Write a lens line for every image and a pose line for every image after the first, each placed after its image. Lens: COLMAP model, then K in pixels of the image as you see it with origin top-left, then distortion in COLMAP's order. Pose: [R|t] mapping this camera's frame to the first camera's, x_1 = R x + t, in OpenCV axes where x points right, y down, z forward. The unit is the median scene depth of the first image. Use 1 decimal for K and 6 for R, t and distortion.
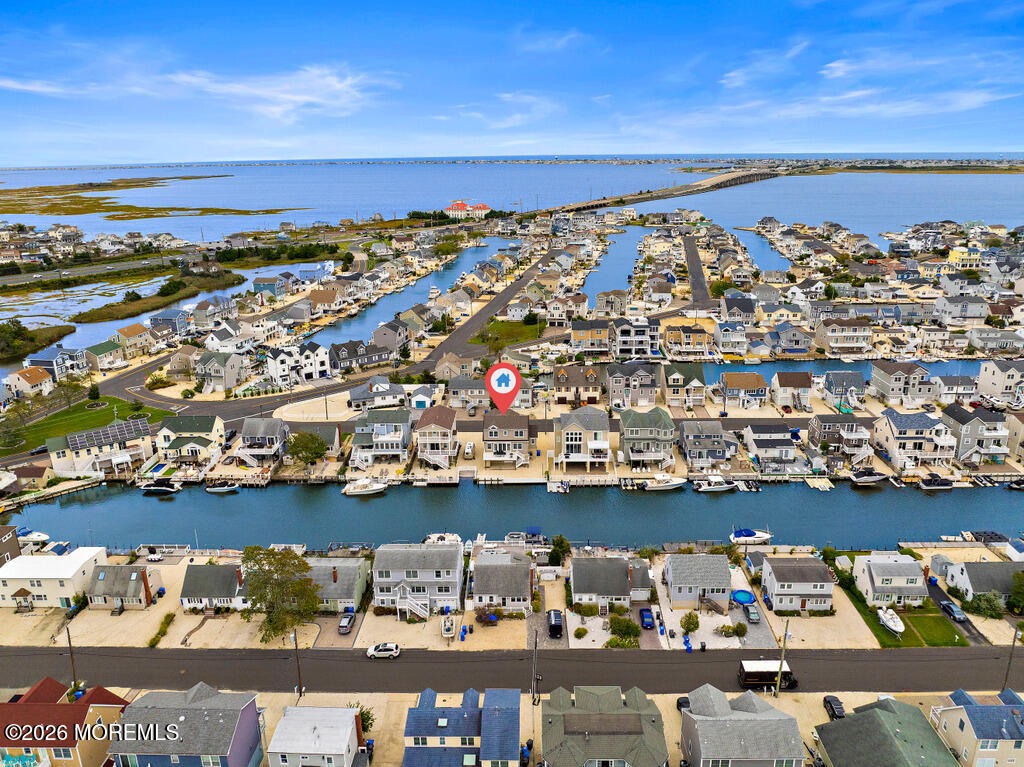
lens RADIAL K [[716.3, 0, 512.0], [0, 716.3, 383.5], [0, 0, 1]] dist [-0.039835, 0.001705]
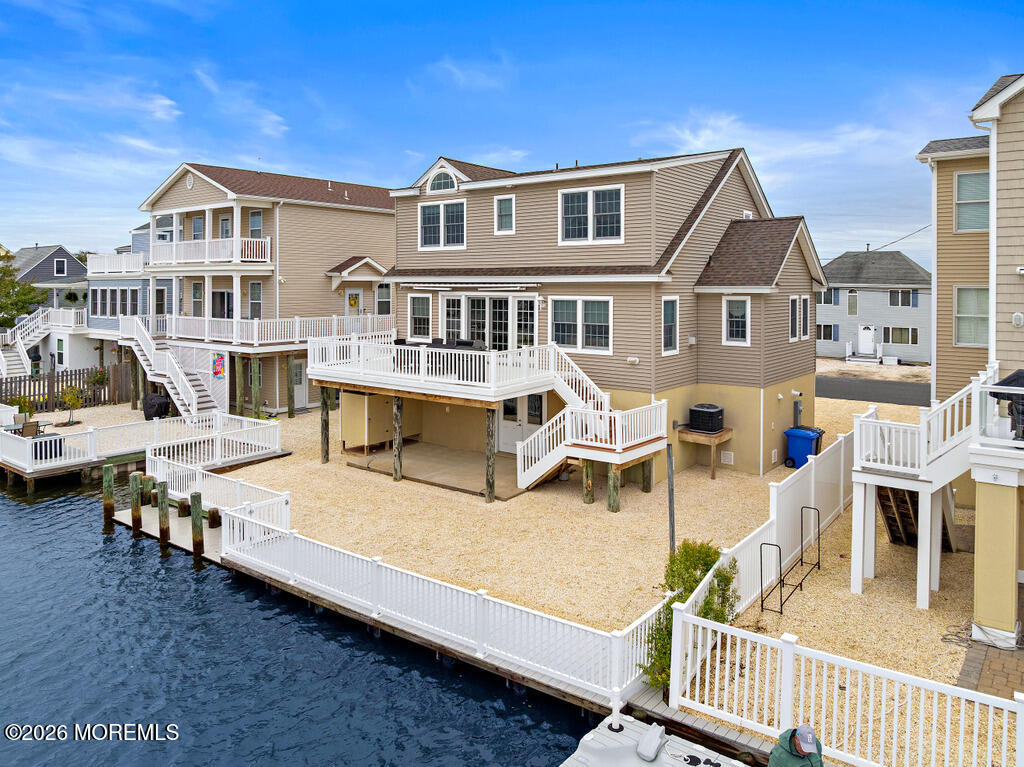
lens RADIAL K [[742.3, 0, 514.5], [0, 742.3, 295.6], [0, 0, 1]] dist [-0.032430, -0.001541]
pose [[0.804895, 0.027545, -0.592778, 0.073432], [-0.193105, 0.956711, -0.217749, 0.110797], [0.561119, 0.289734, 0.775370, 0.869839]]
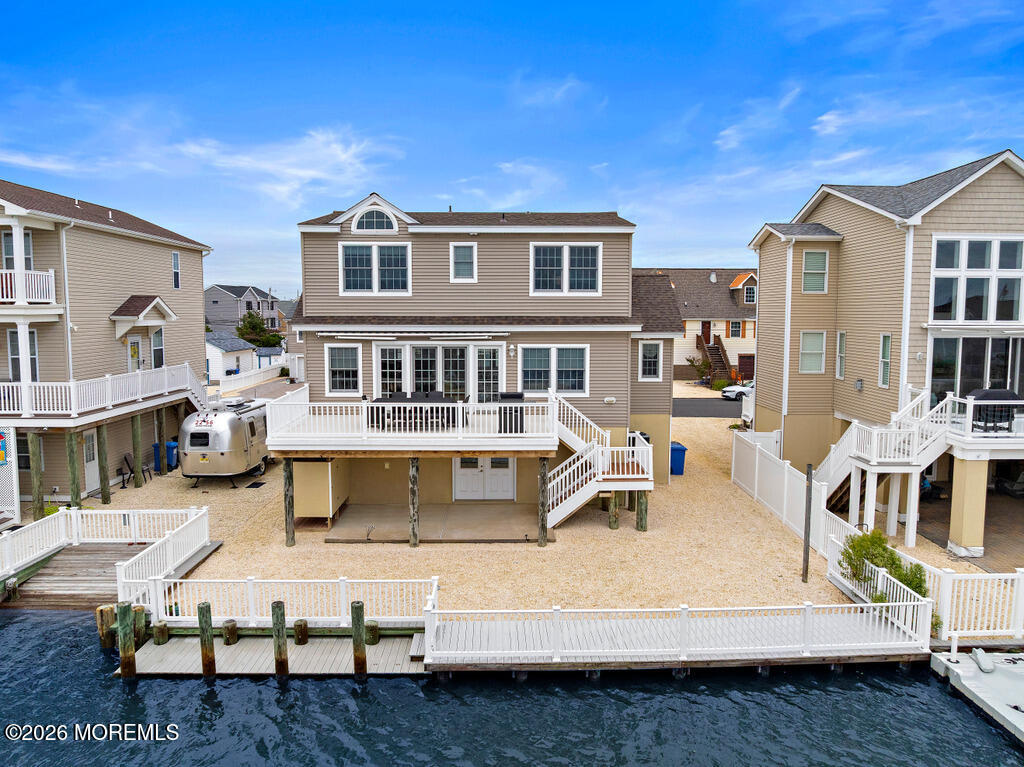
lens RADIAL K [[716.3, 0, 512.0], [0, 716.3, 383.5], [0, 0, 1]] dist [-0.039835, 0.001705]
pose [[0.999192, 0.015410, 0.037127, -0.004887], [-0.007409, 0.978375, -0.206708, 0.115339], [-0.039509, 0.206266, 0.977698, 0.848046]]
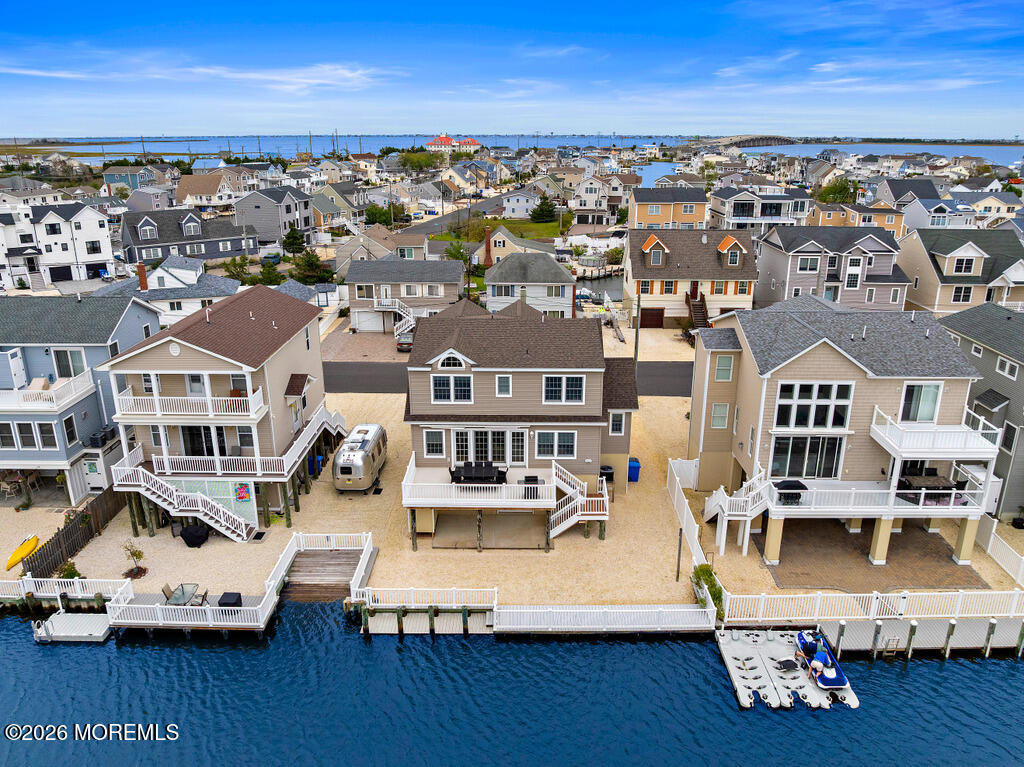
lens RADIAL K [[735.1, 0, 509.3], [0, 735.1, 381.7], [0, 0, 1]] dist [-0.035265, -0.004533]
pose [[0.999875, 0.012556, 0.009567, -0.009655], [-0.012733, 0.999744, 0.018686, 0.061838], [-0.009329, -0.018805, 0.999780, 0.744191]]
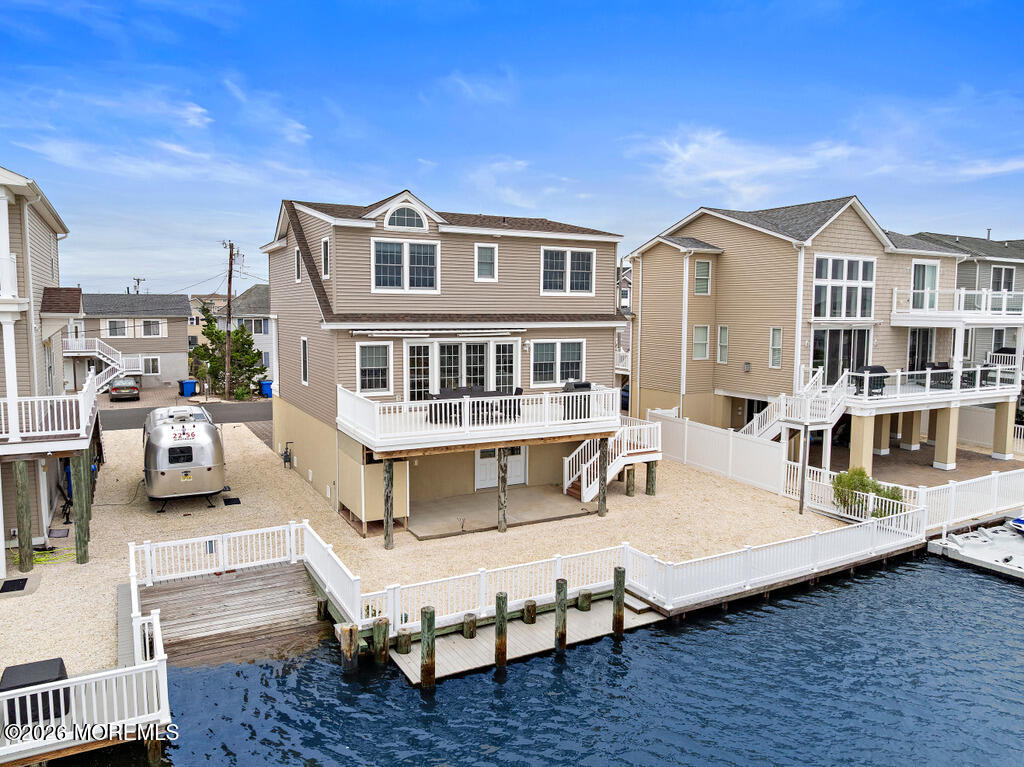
lens RADIAL K [[735.1, 0, 509.3], [0, 735.1, 381.7], [0, 0, 1]] dist [-0.035265, -0.004533]
pose [[0.869748, -0.026016, 0.492809, -0.074769], [0.128015, 0.976320, -0.174390, 0.114343], [-0.476603, 0.214762, 0.852483, 0.853842]]
